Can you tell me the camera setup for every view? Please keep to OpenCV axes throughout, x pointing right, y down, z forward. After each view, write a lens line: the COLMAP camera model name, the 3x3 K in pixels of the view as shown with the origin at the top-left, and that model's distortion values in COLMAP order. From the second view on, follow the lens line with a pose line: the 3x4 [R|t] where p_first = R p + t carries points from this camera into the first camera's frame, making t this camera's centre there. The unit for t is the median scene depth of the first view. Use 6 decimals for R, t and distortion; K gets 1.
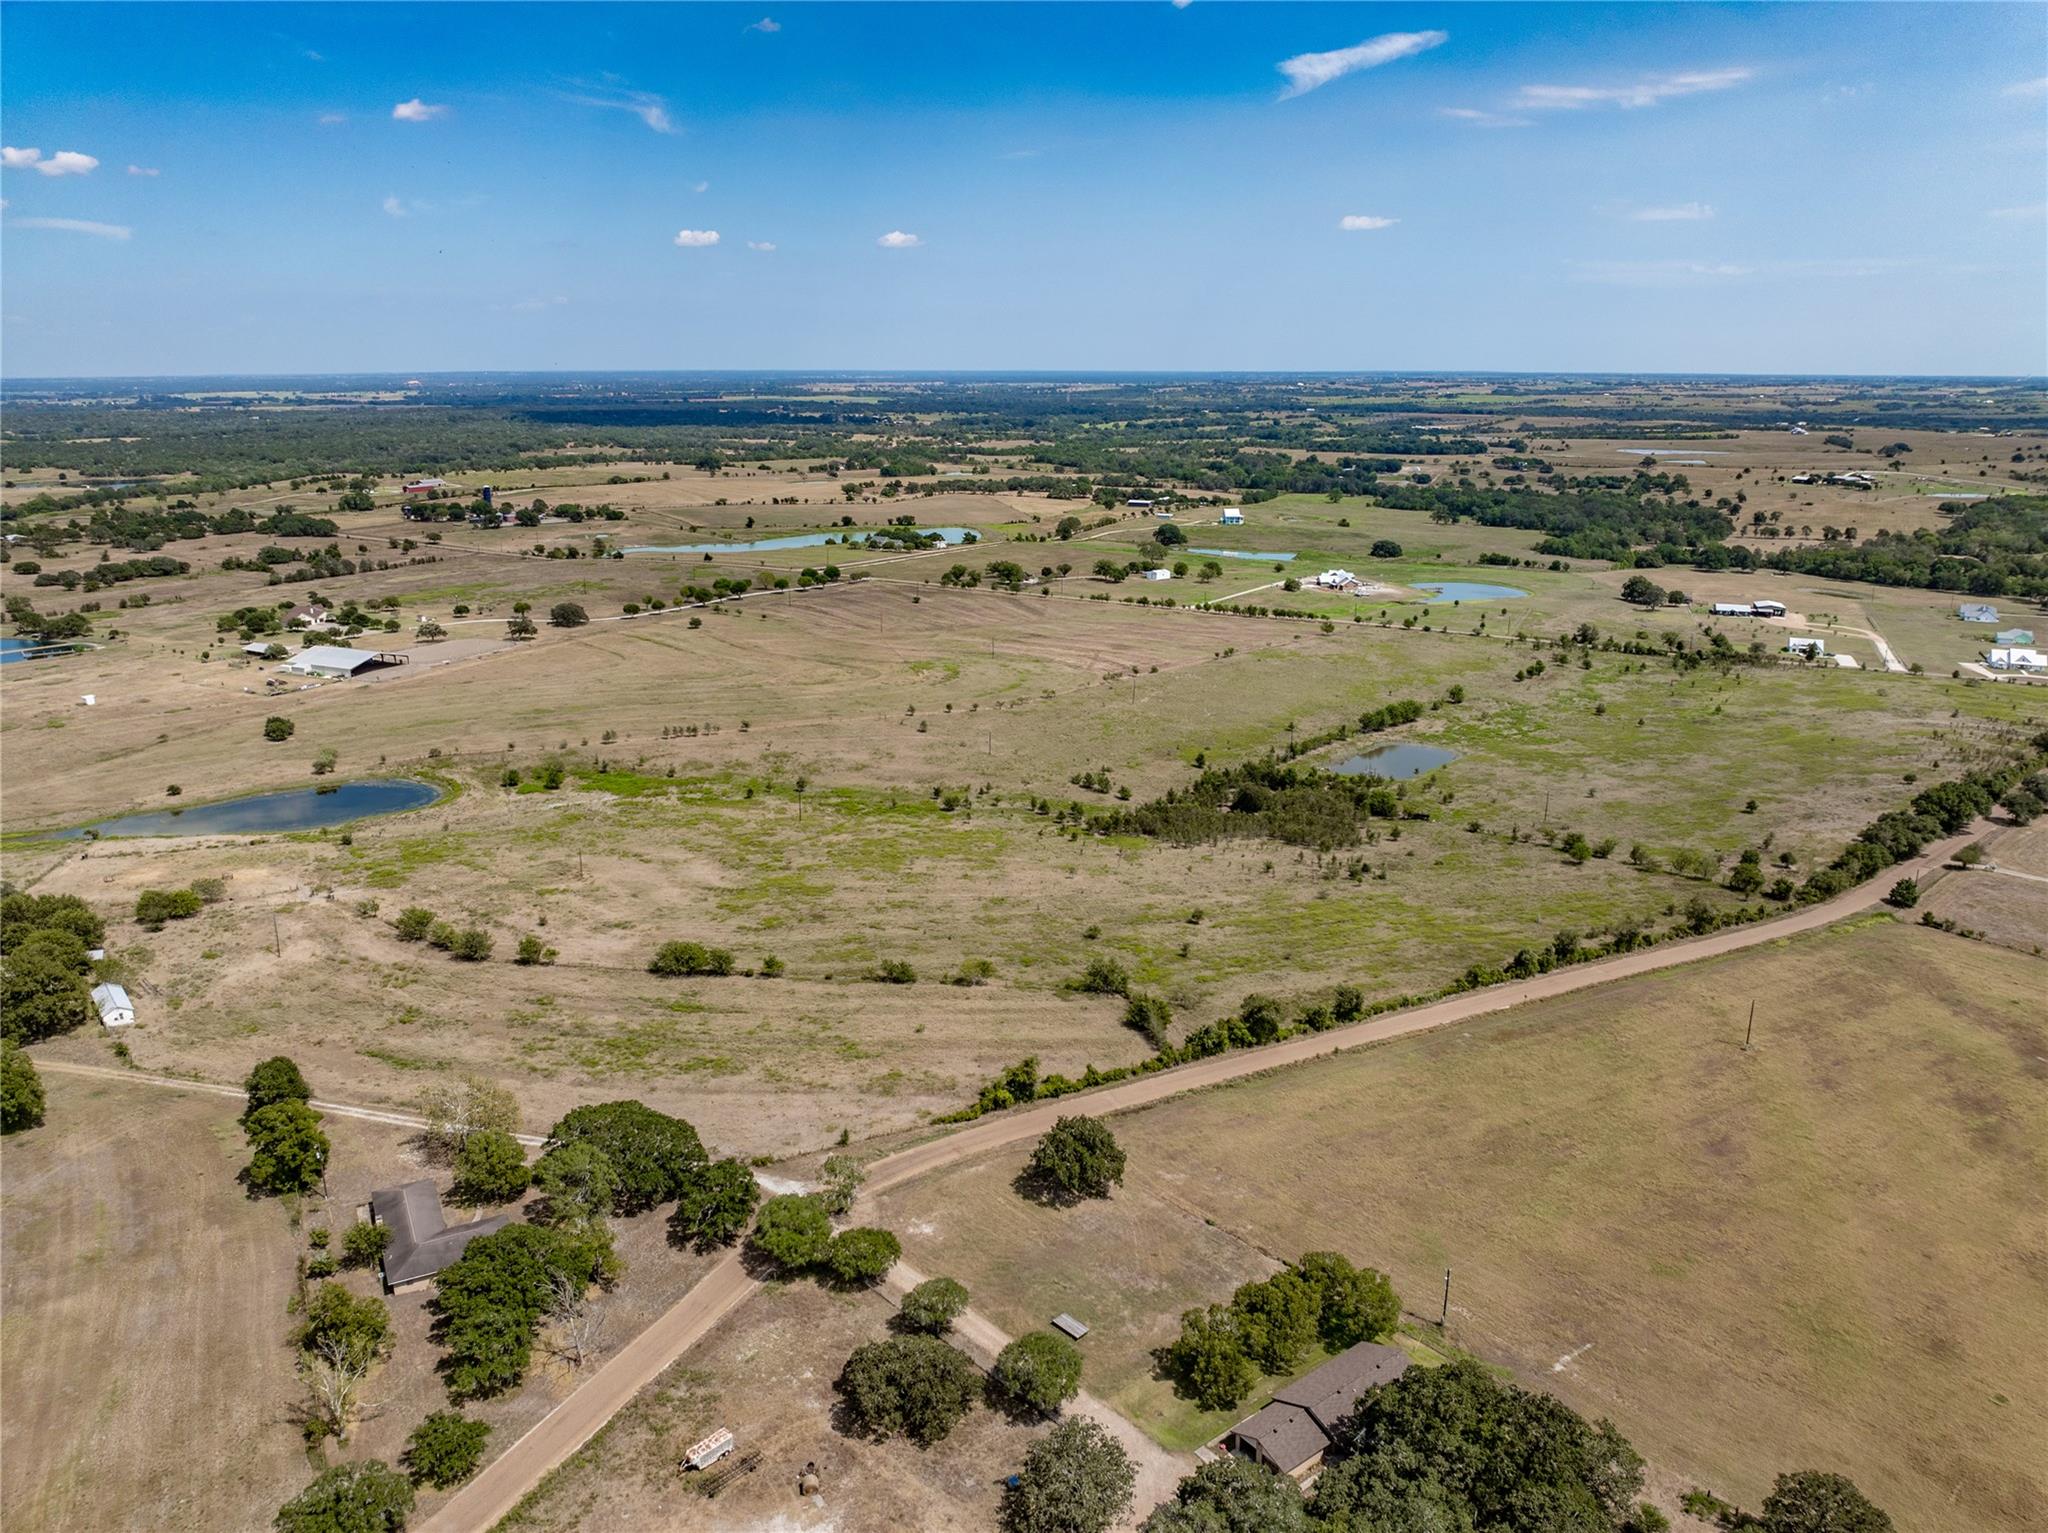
lens RADIAL K [[1429.9, 0, 1029.5], [0, 1429.9, 755.3], [0, 0, 1]] dist [-0.040084, 0.006070]
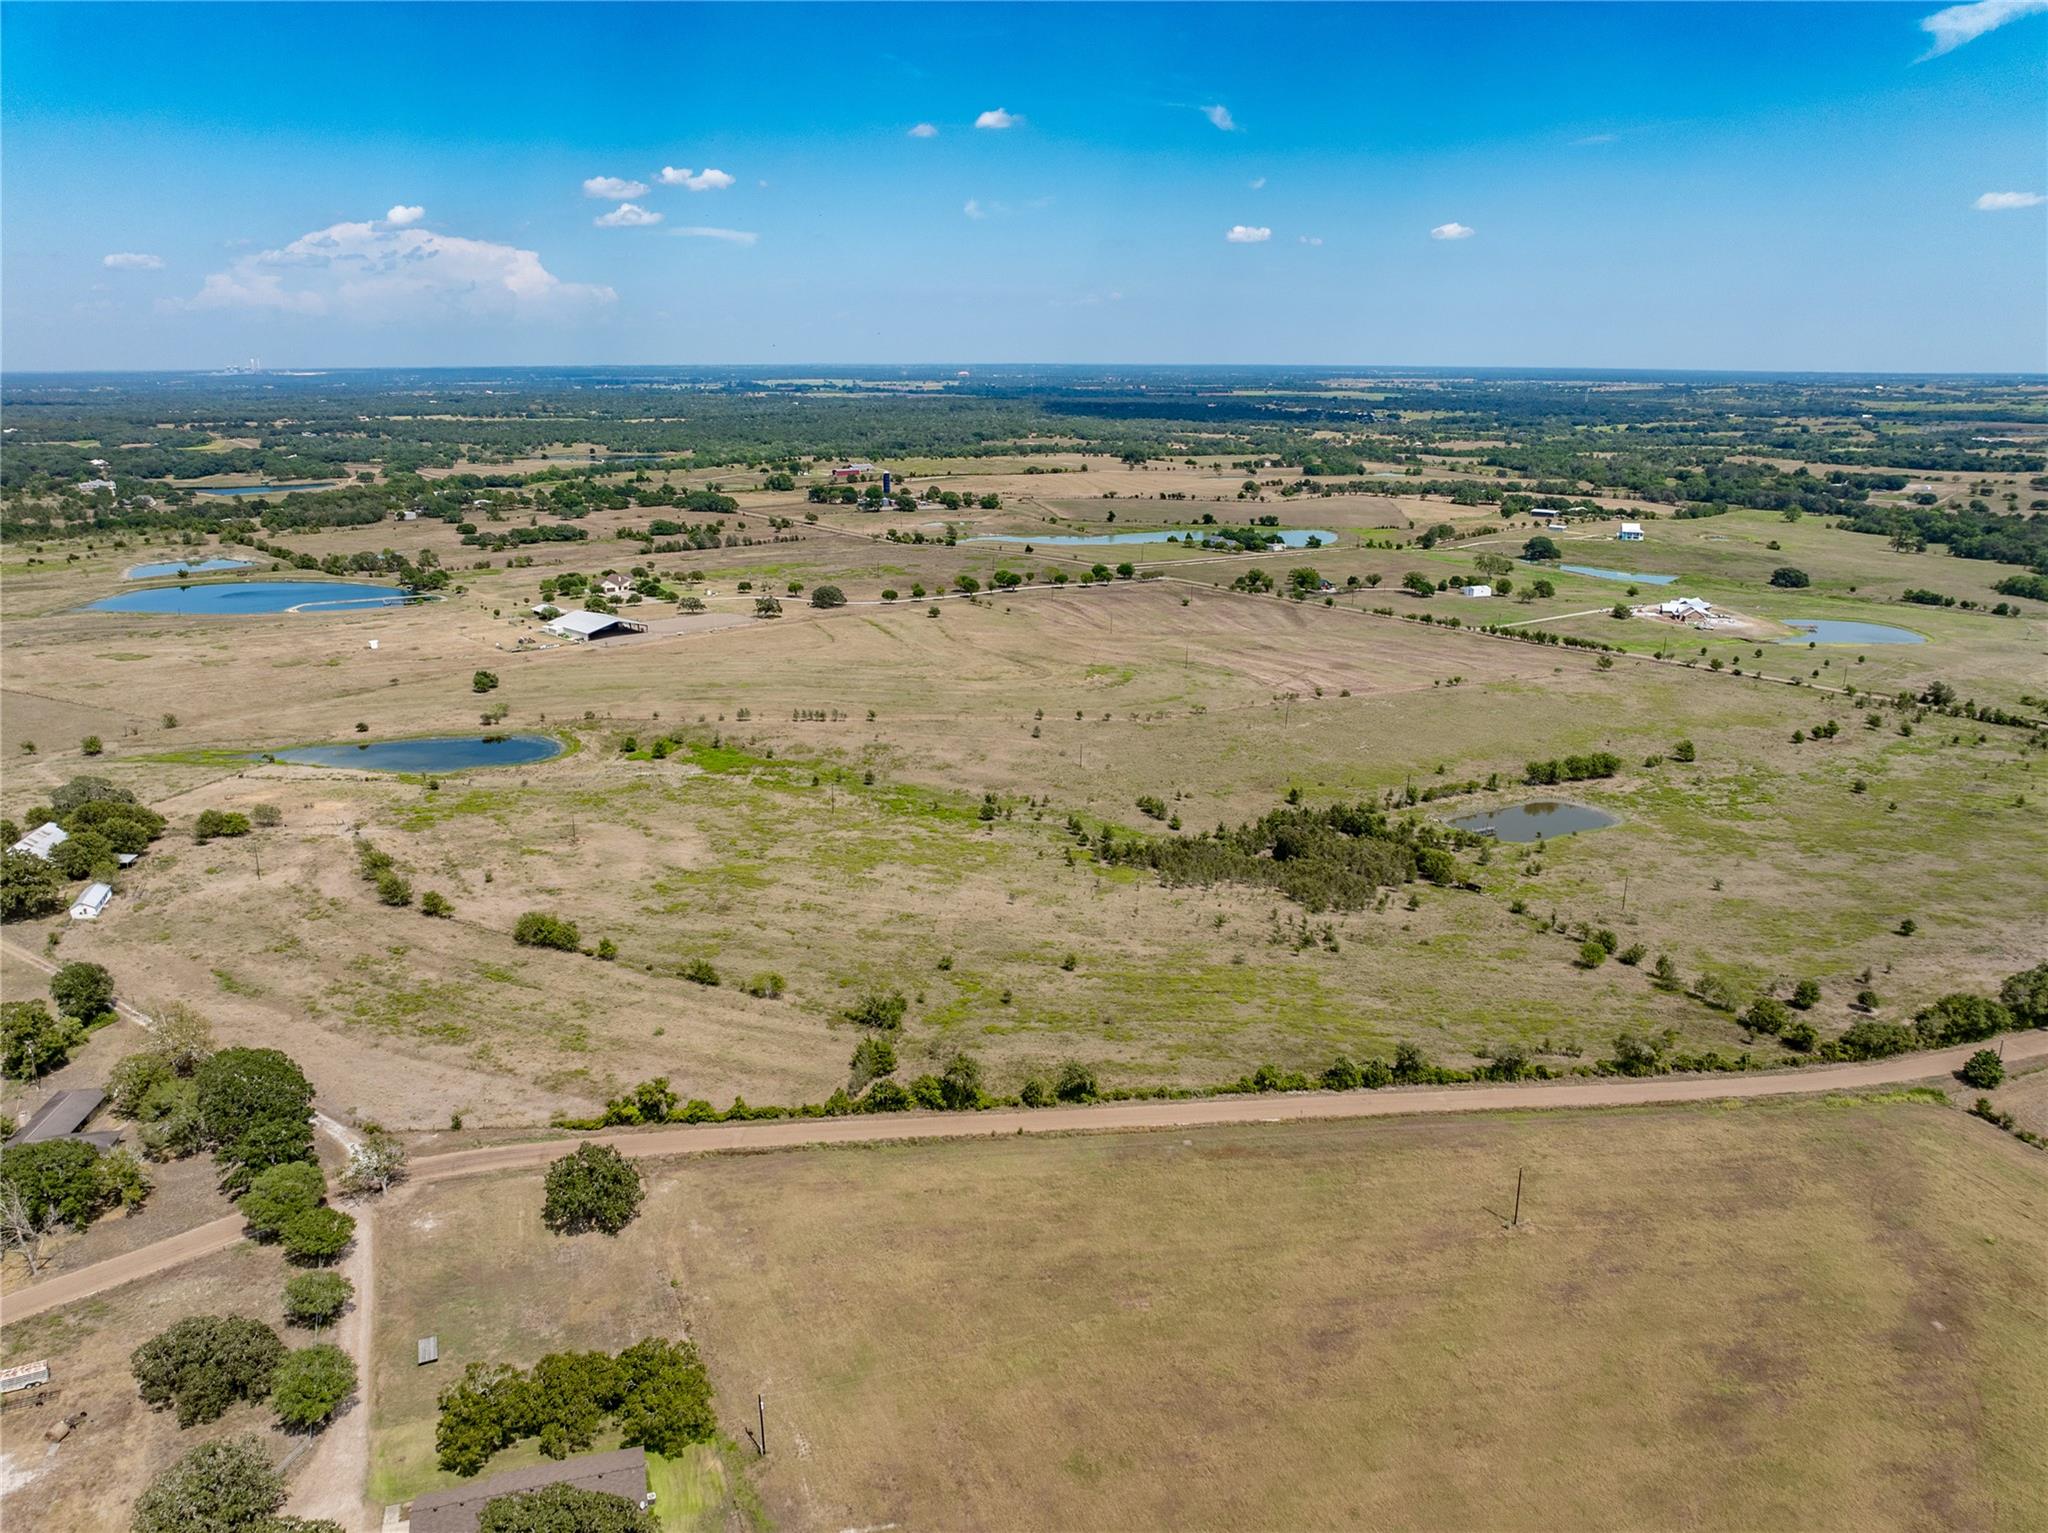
lens RADIAL K [[1429.9, 0, 1029.5], [0, 1429.9, 755.3], [0, 0, 1]] dist [-0.040084, 0.006070]
pose [[0.935172, 0.095833, -0.340983, 0.145690], [-0.094648, 0.995307, 0.020152, -0.013368], [0.341314, 0.013428, 0.939853, 0.046267]]
